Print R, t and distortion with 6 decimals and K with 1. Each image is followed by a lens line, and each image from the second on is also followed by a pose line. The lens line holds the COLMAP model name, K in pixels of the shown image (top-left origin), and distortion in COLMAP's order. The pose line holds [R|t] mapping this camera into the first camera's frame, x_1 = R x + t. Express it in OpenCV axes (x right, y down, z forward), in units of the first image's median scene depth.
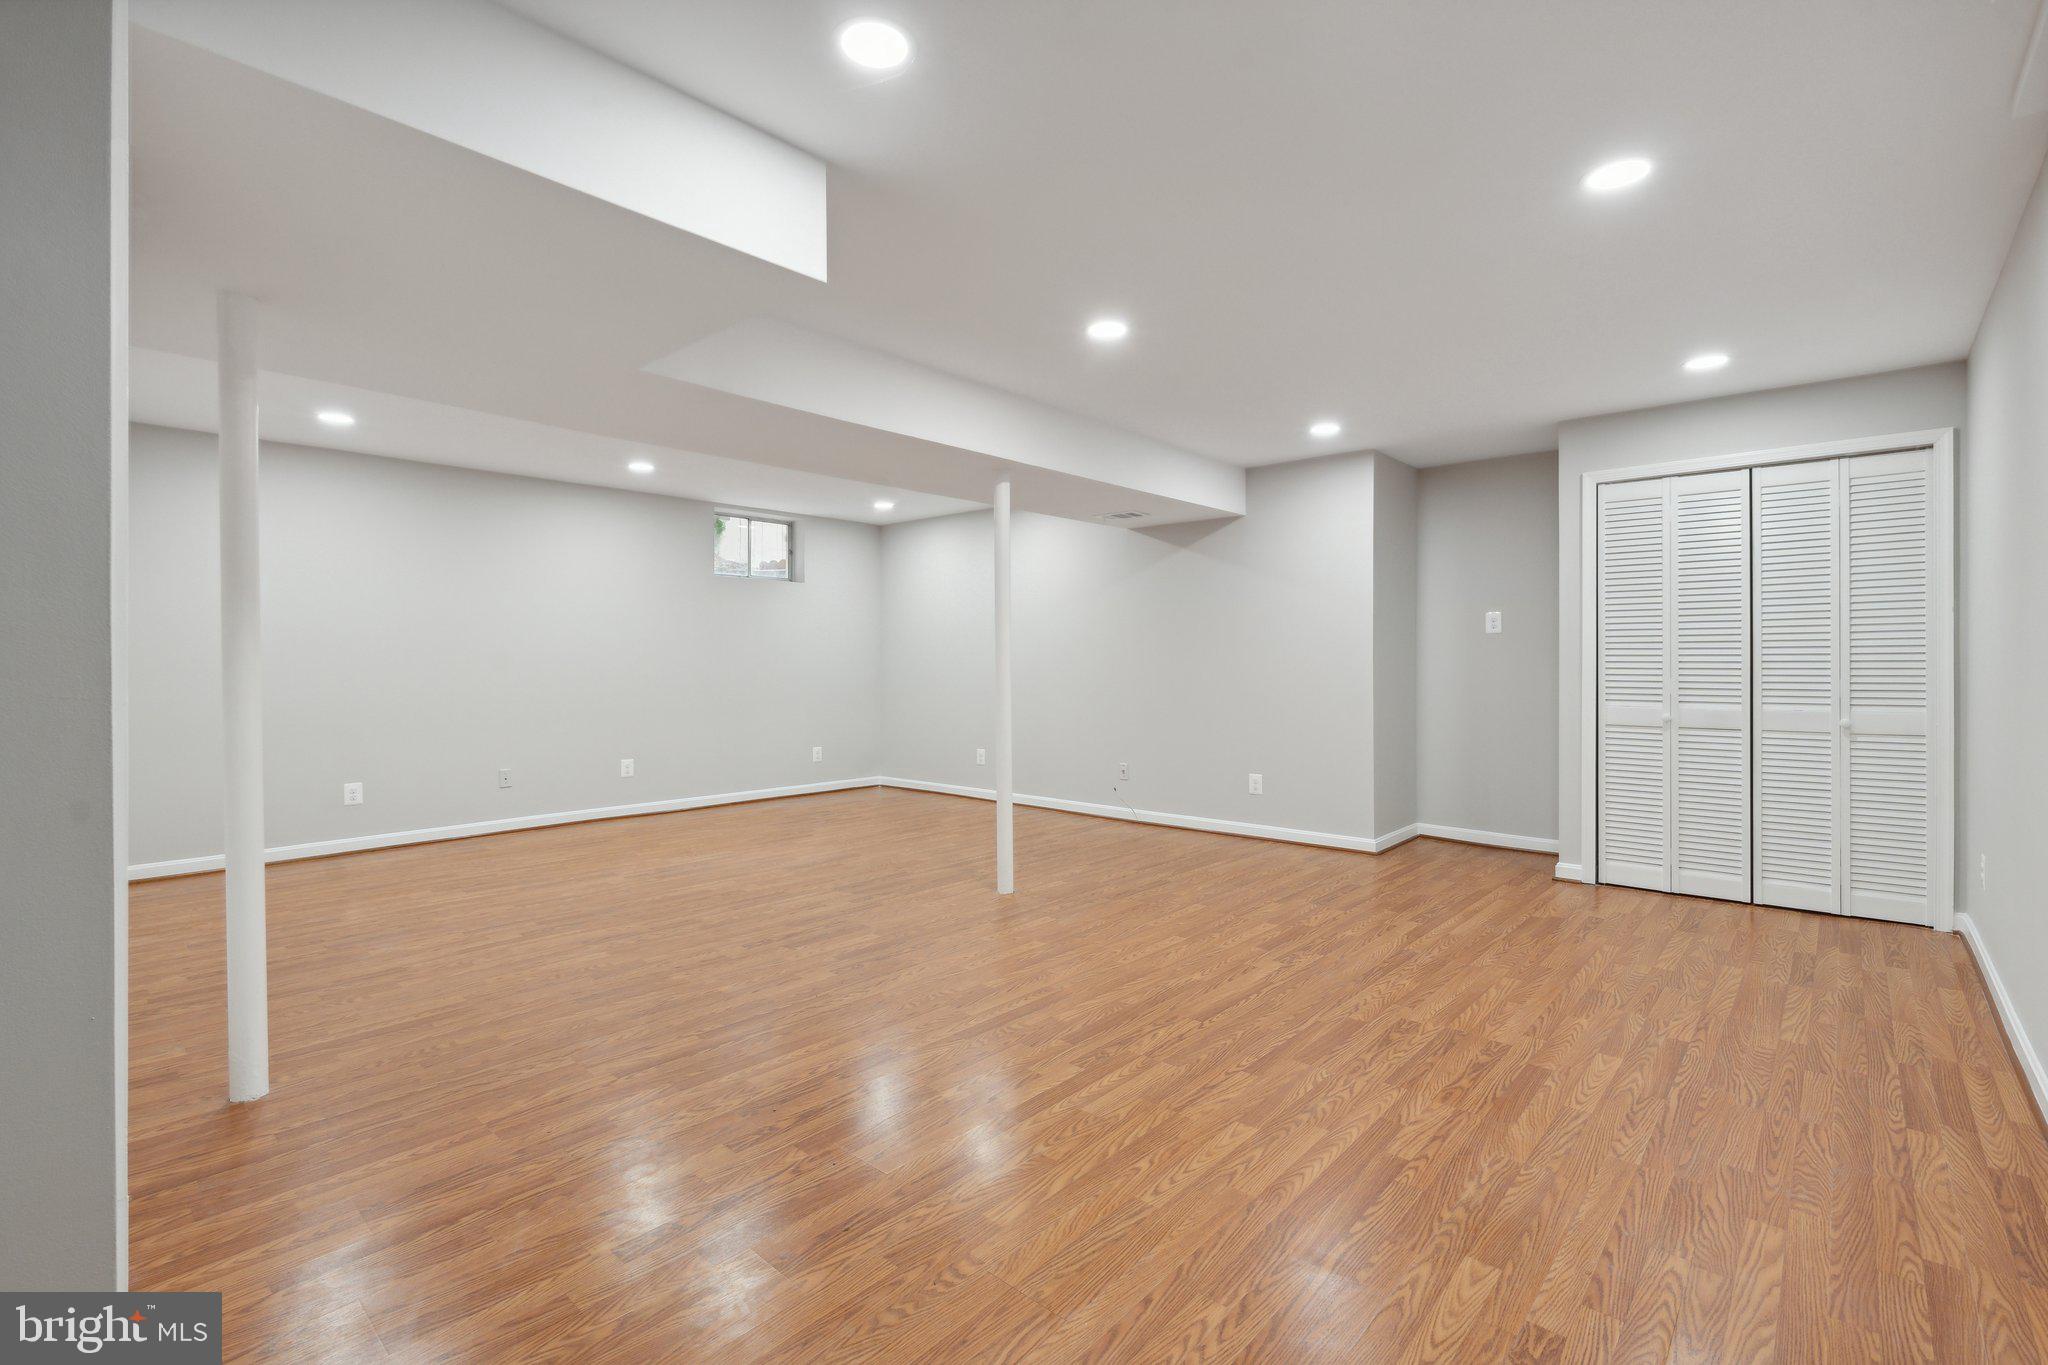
lens RADIAL K [[911.5, 0, 1018.2], [0, 911.5, 670.2], [0, 0, 1]] dist [-0.005678, 0.001110]
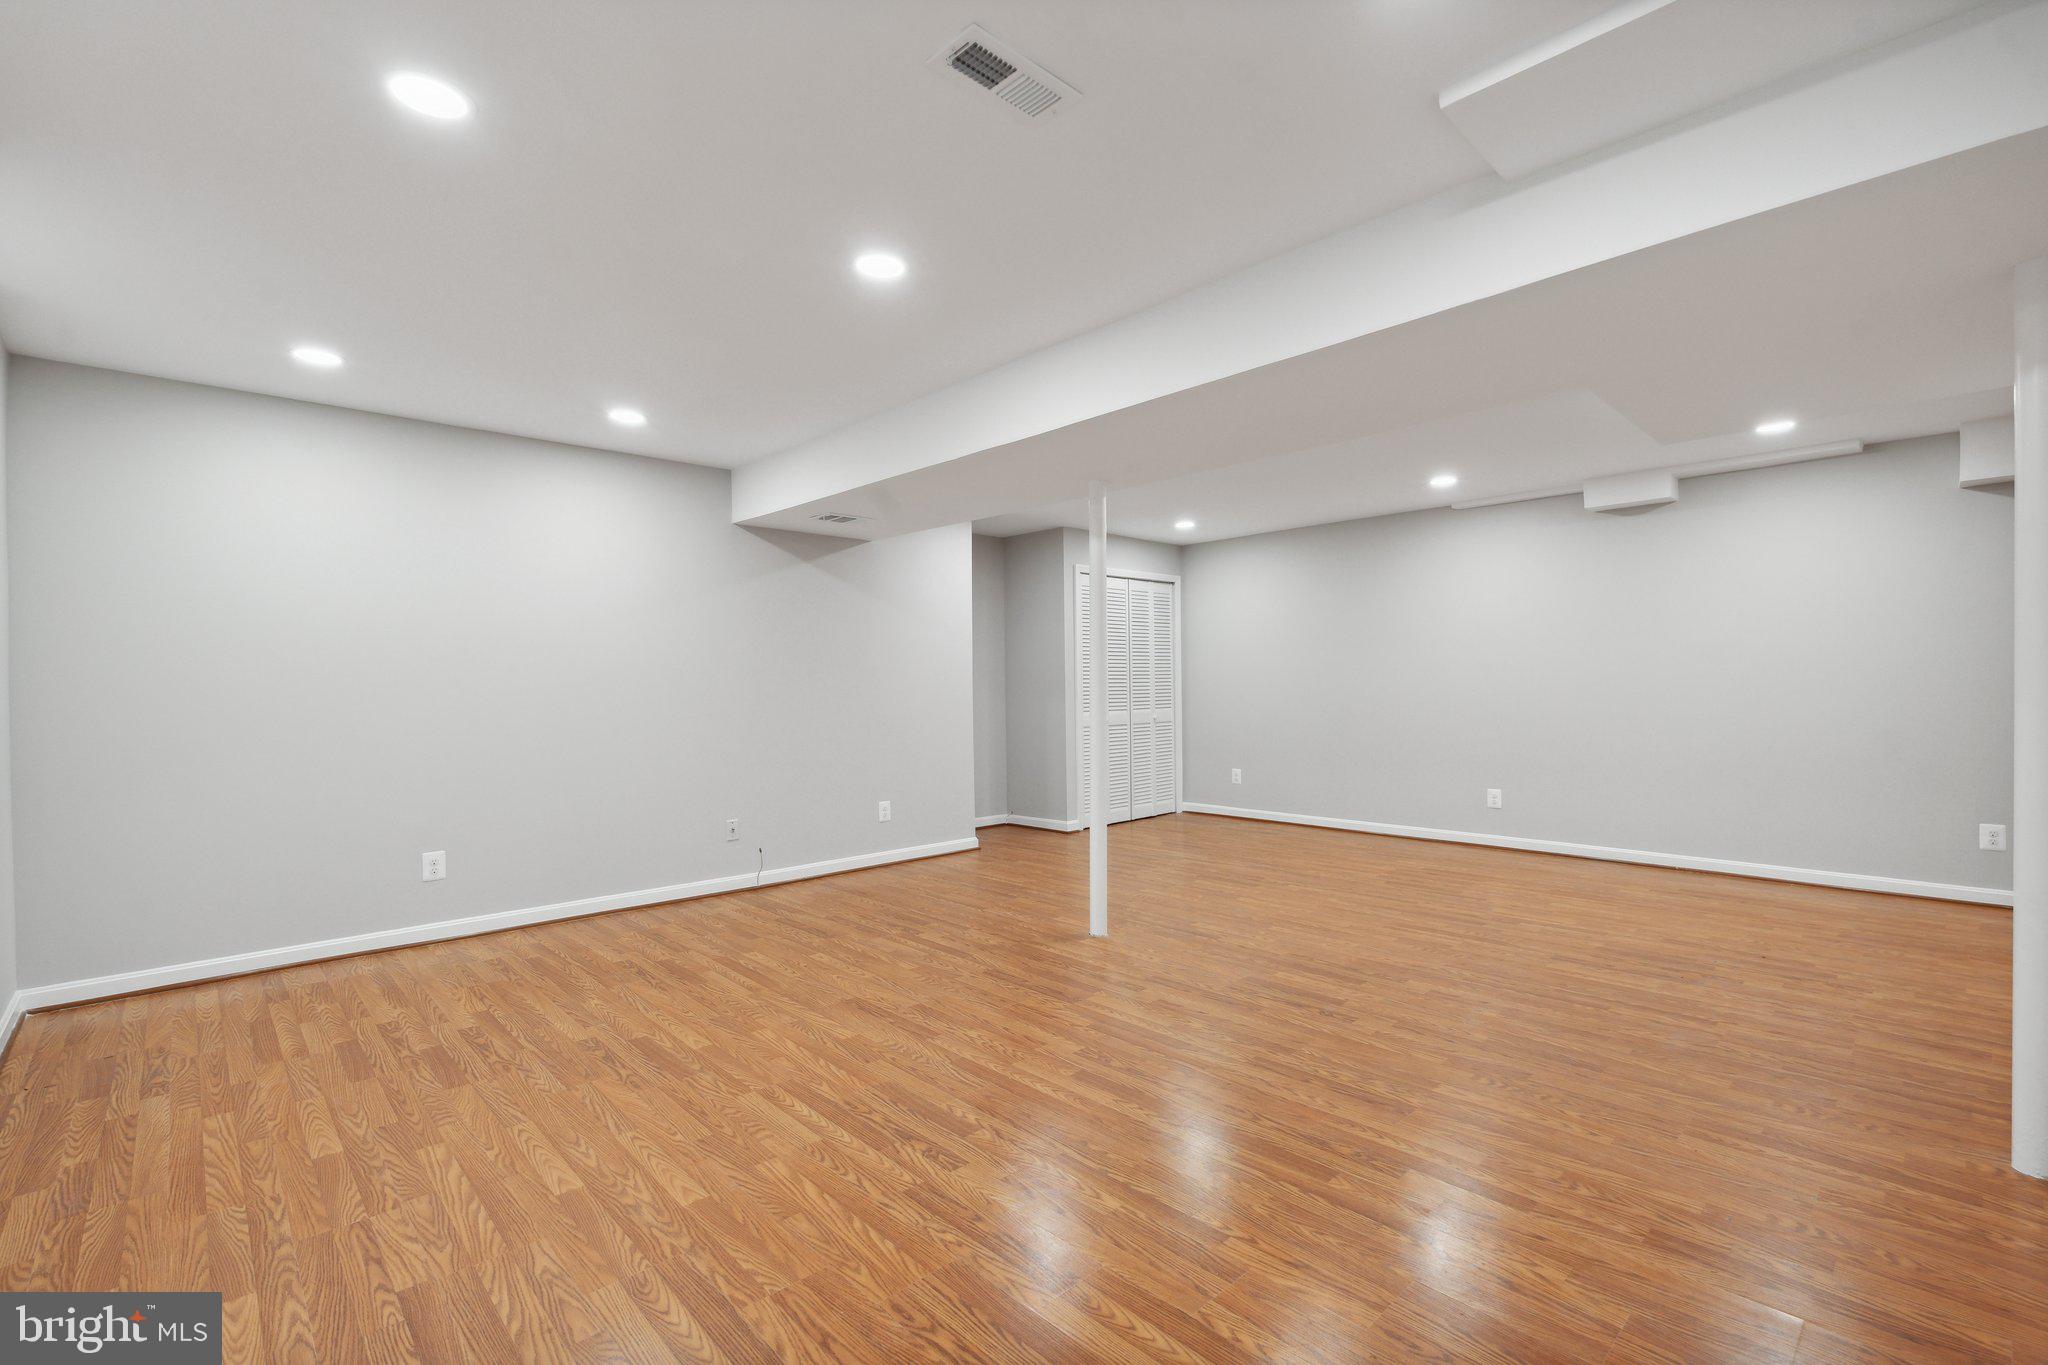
lens RADIAL K [[911.5, 0, 1027.2], [0, 911.5, 685.5], [0, 0, 1]] dist [-0.005678, 0.001110]
pose [[0.075640, 0.001815, 0.997134, -1.537018], [0.020086, 0.999793, -0.003344, -0.013707], [-0.996933, 0.020281, 0.075588, 1.625007]]
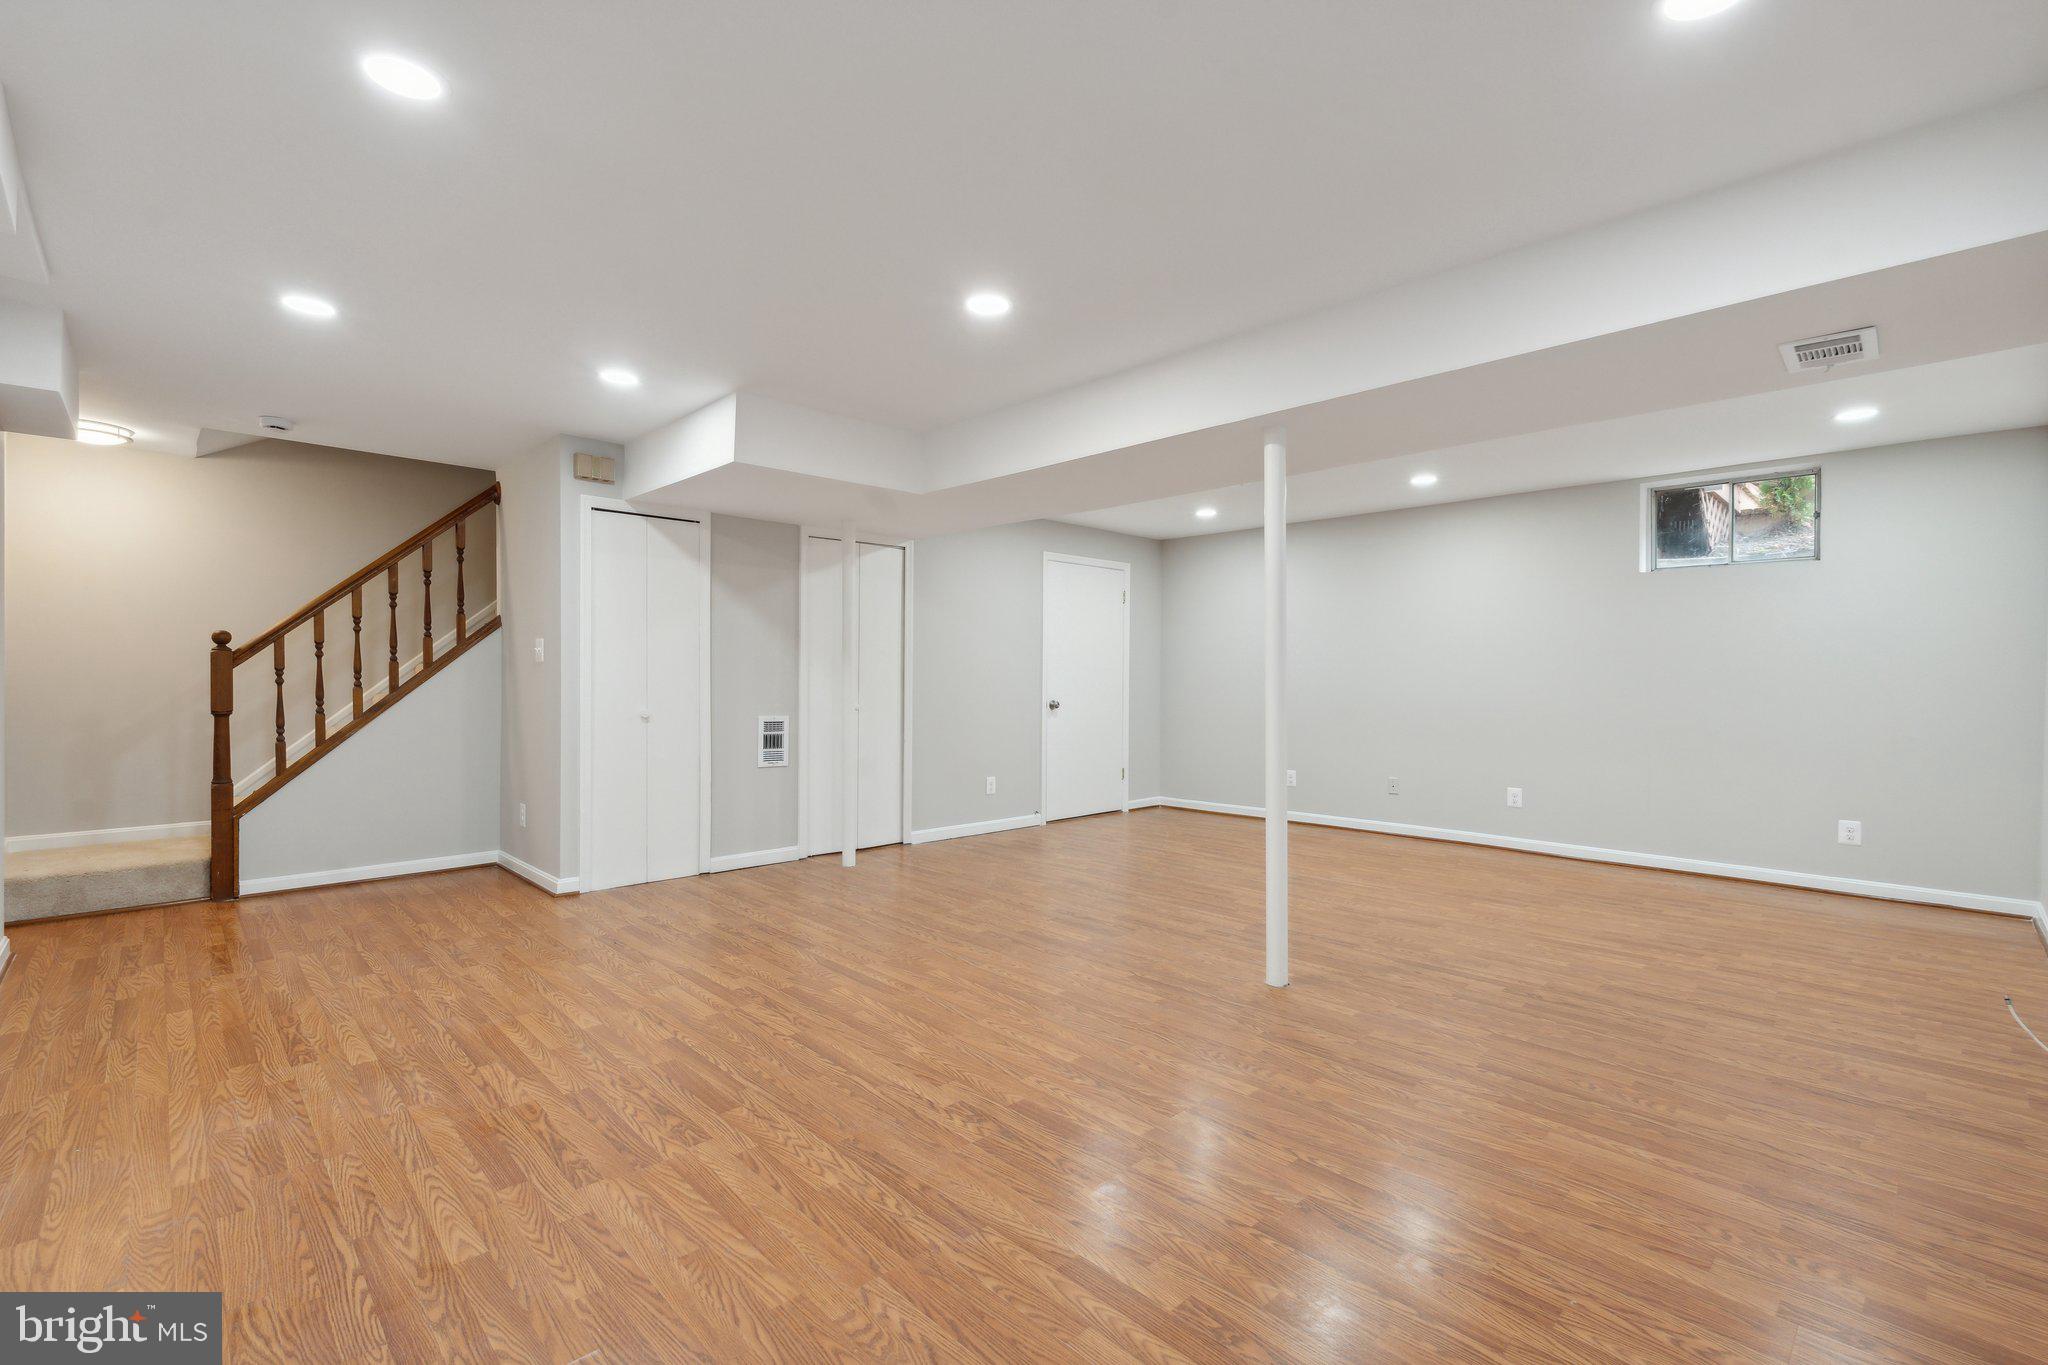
lens RADIAL K [[911.5, 0, 1030.4], [0, 911.5, 682.3], [0, 0, 1]] dist [-0.005678, 0.001110]
pose [[-0.062525, 0.004236, -0.998034, 1.223123], [-0.014352, 0.999884, 0.005143, -0.011871], [0.997940, 0.014645, -0.062457, 1.368340]]
